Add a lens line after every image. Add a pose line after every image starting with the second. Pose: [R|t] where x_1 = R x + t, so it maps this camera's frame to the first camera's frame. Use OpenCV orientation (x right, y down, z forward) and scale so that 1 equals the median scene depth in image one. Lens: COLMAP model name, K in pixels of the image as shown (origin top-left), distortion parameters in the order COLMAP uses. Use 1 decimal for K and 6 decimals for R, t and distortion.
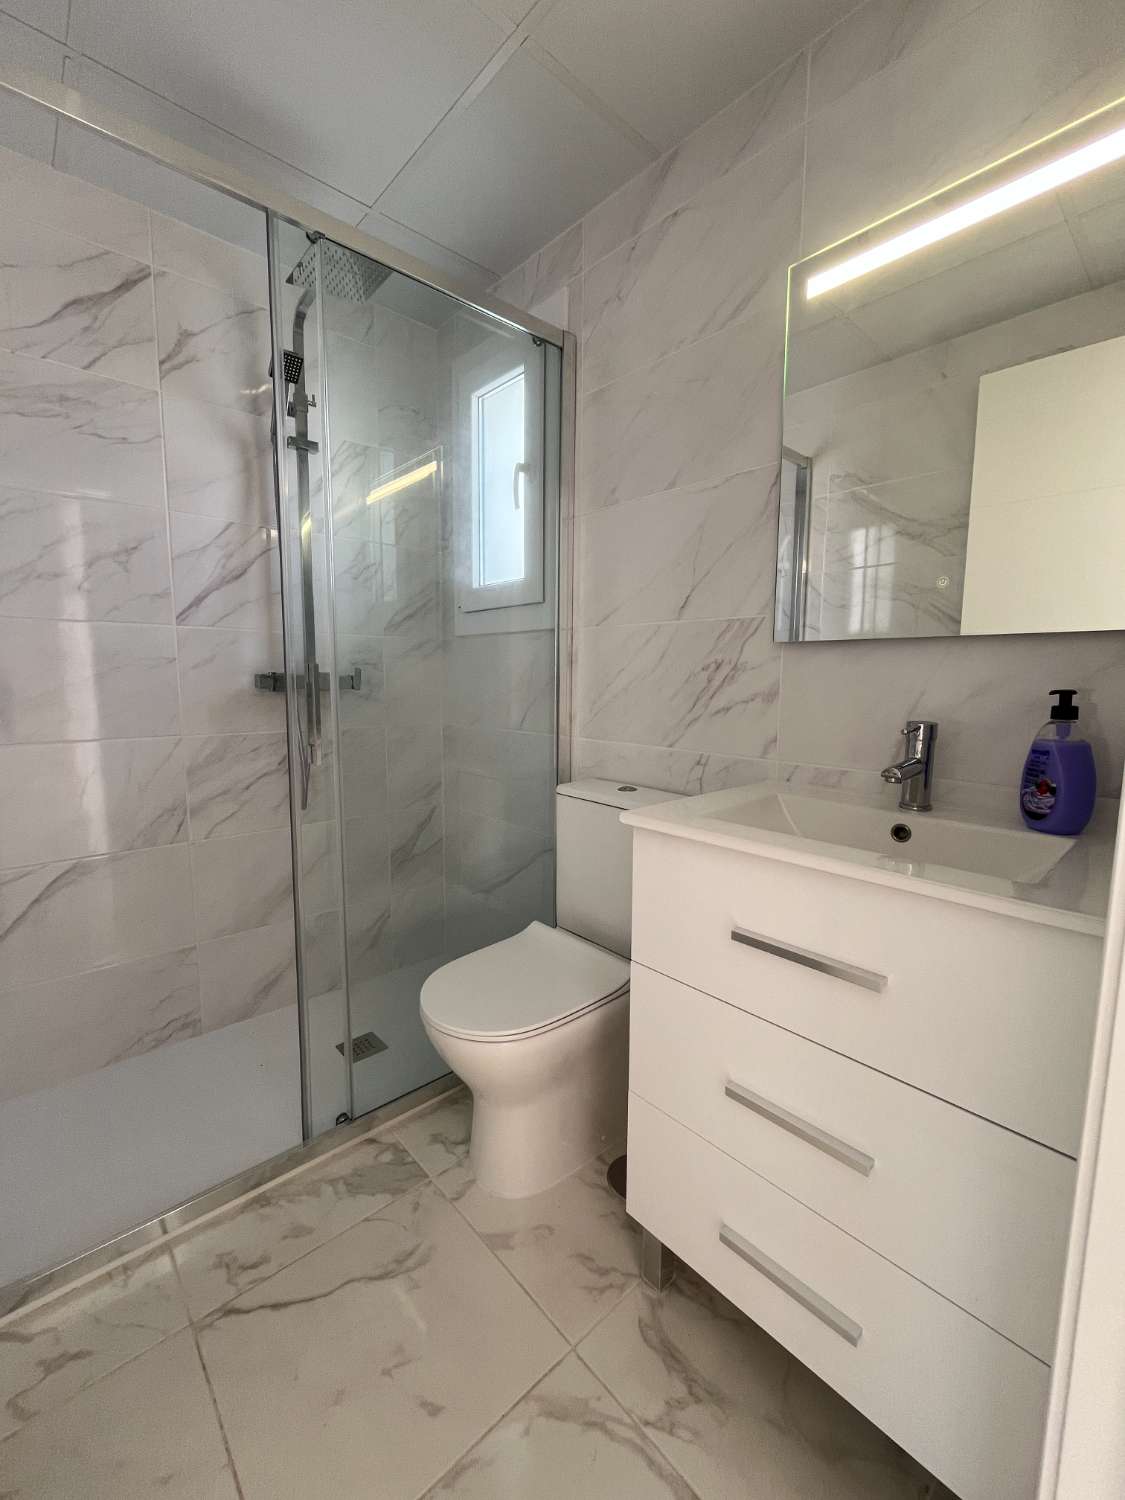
lens RADIAL K [[612.8, 0, 567.6], [0, 612.8, 748.8], [0, 0, 1]] dist [-0.003566, 0.000088]
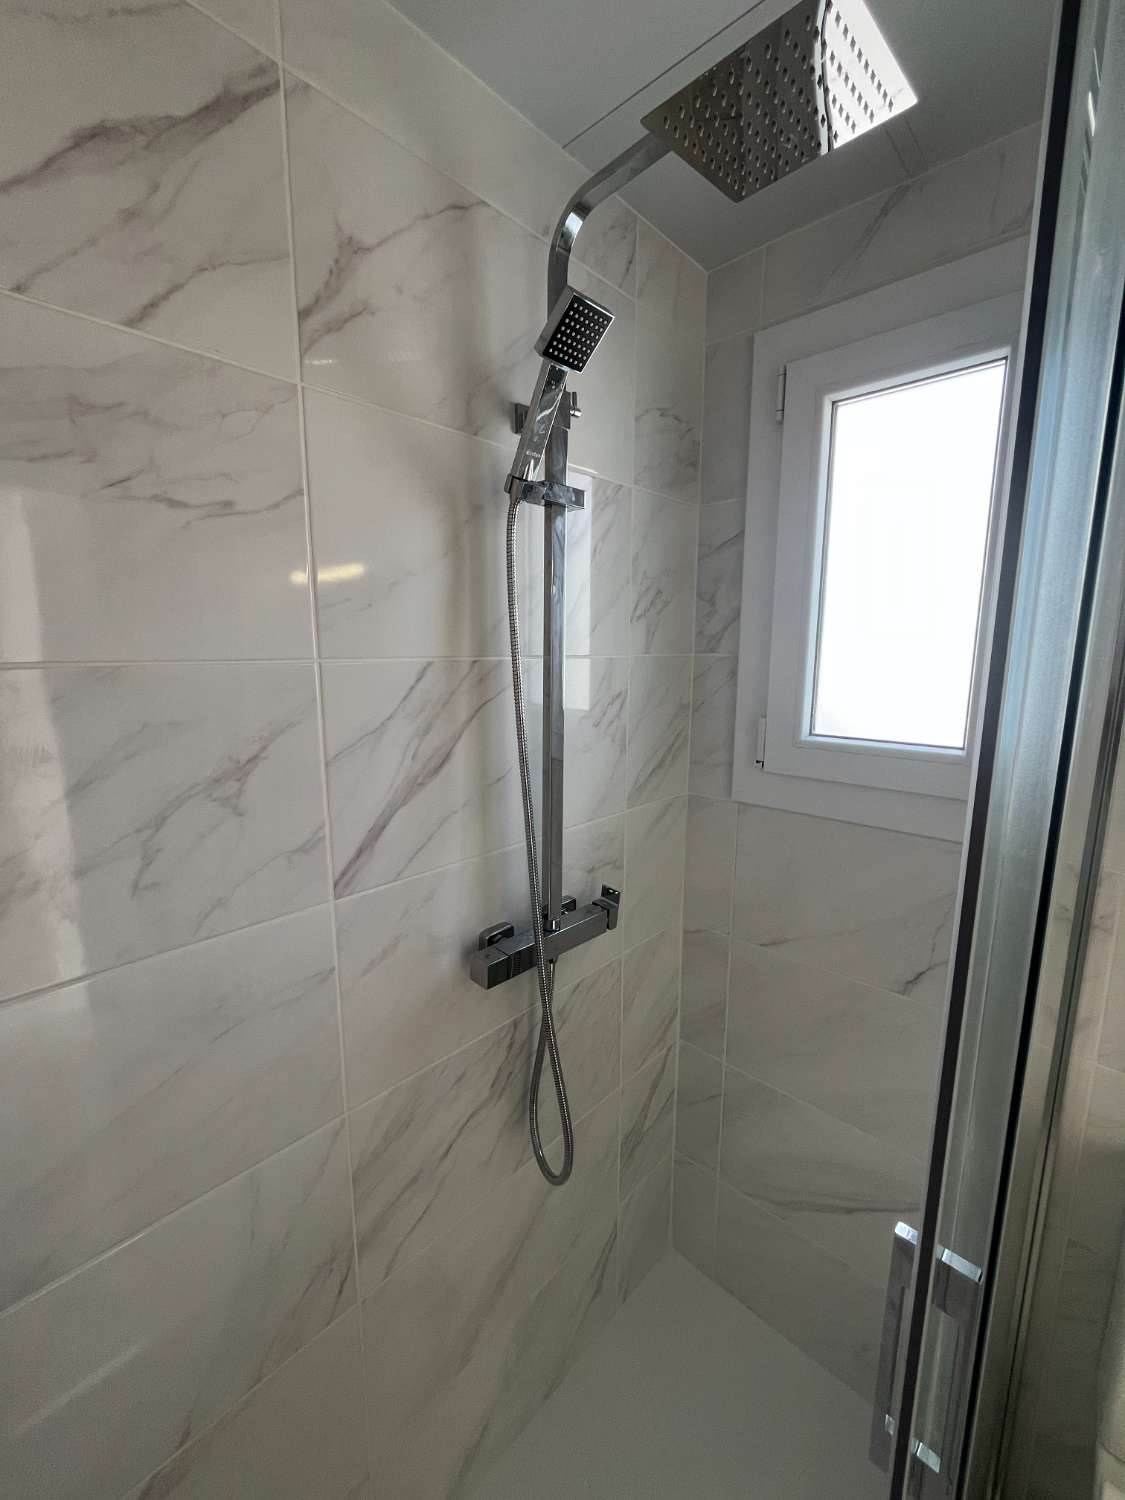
lens RADIAL K [[612.8, 0, 564.6], [0, 612.8, 743.9], [0, 0, 1]] dist [-0.003566, 0.000088]
pose [[0.994435, -0.026488, 0.101964, -0.536613], [0.022236, 0.998844, 0.042614, -0.352864], [-0.102975, -0.040110, 0.993875, 0.554749]]
